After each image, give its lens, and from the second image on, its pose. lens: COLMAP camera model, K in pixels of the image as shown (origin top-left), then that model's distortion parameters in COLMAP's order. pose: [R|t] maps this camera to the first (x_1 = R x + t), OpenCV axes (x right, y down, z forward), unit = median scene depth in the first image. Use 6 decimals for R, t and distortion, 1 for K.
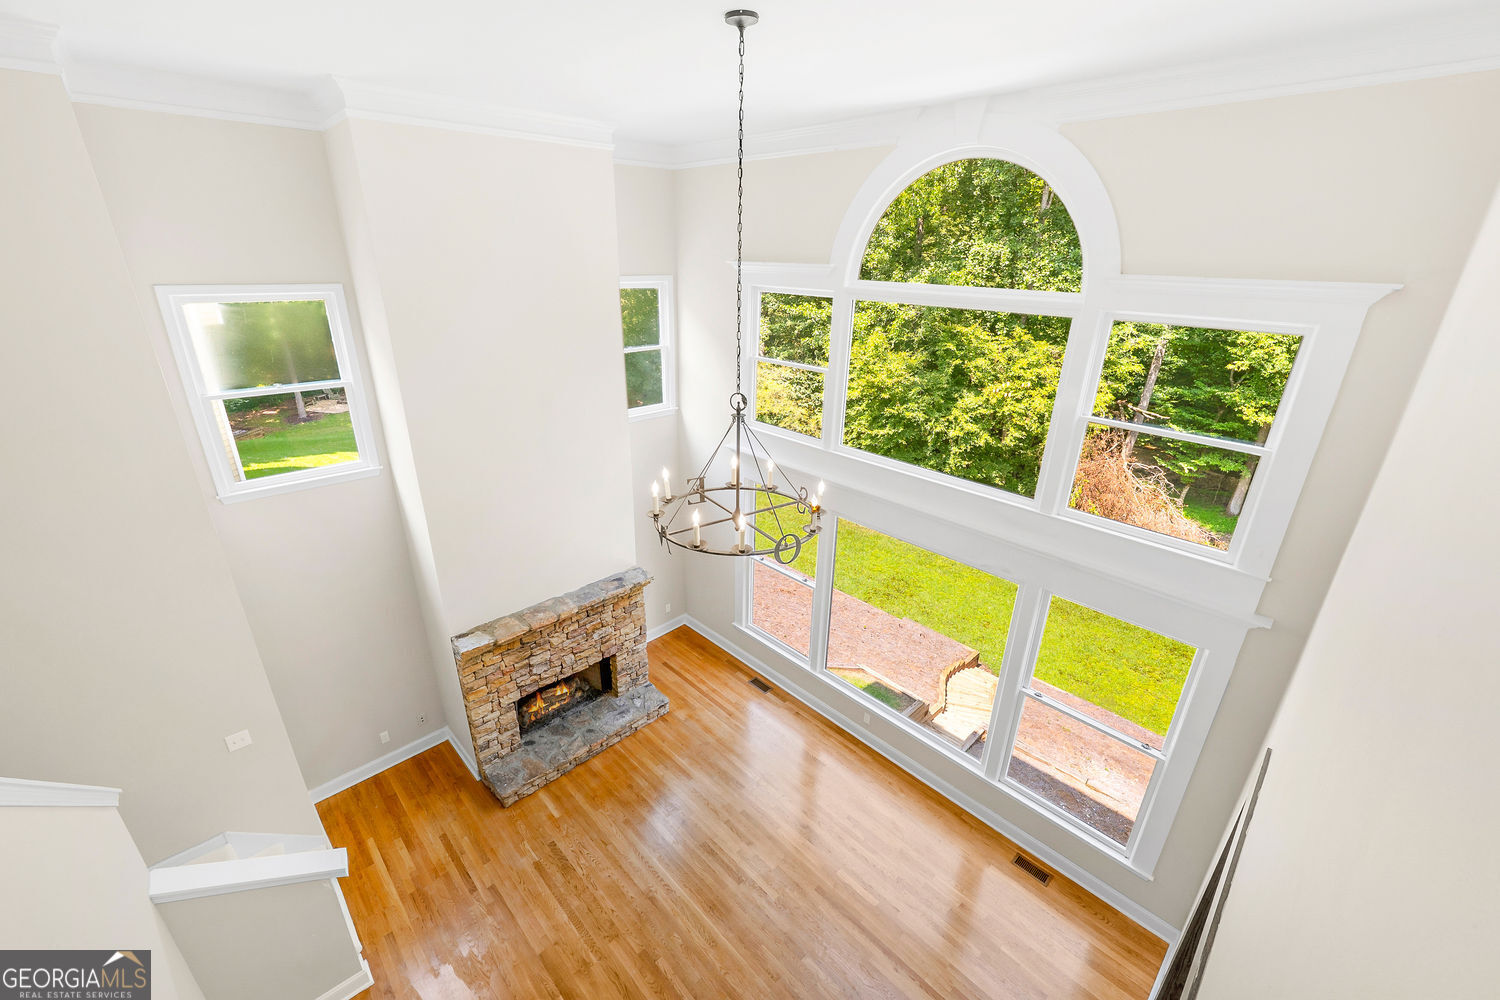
lens RADIAL K [[609.7, 0, 751.3], [0, 609.7, 503.8], [0, 0, 1]] dist [-0.011697, 0.000174]
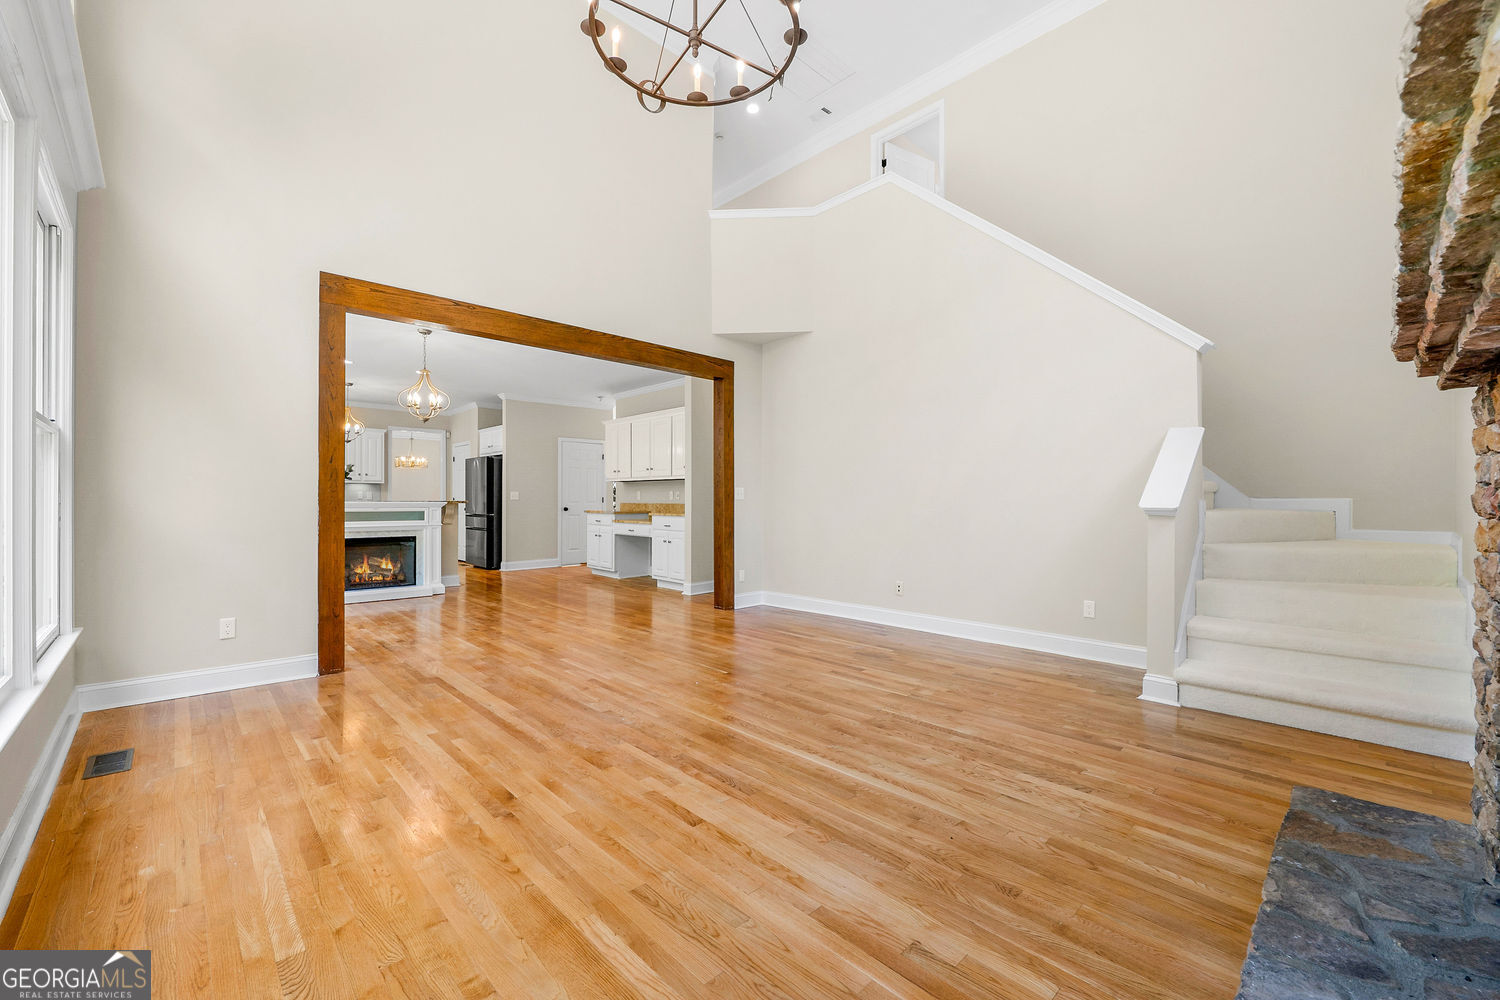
lens RADIAL K [[609.7, 0, 748.6], [0, 609.7, 498.0], [0, 0, 1]] dist [-0.011697, 0.000174]
pose [[-0.999900, -0.014109, 0.000909, -0.081124], [-0.012788, 0.929983, 0.367379, 0.219145], [-0.006029, 0.367330, -0.930071, 1.504488]]
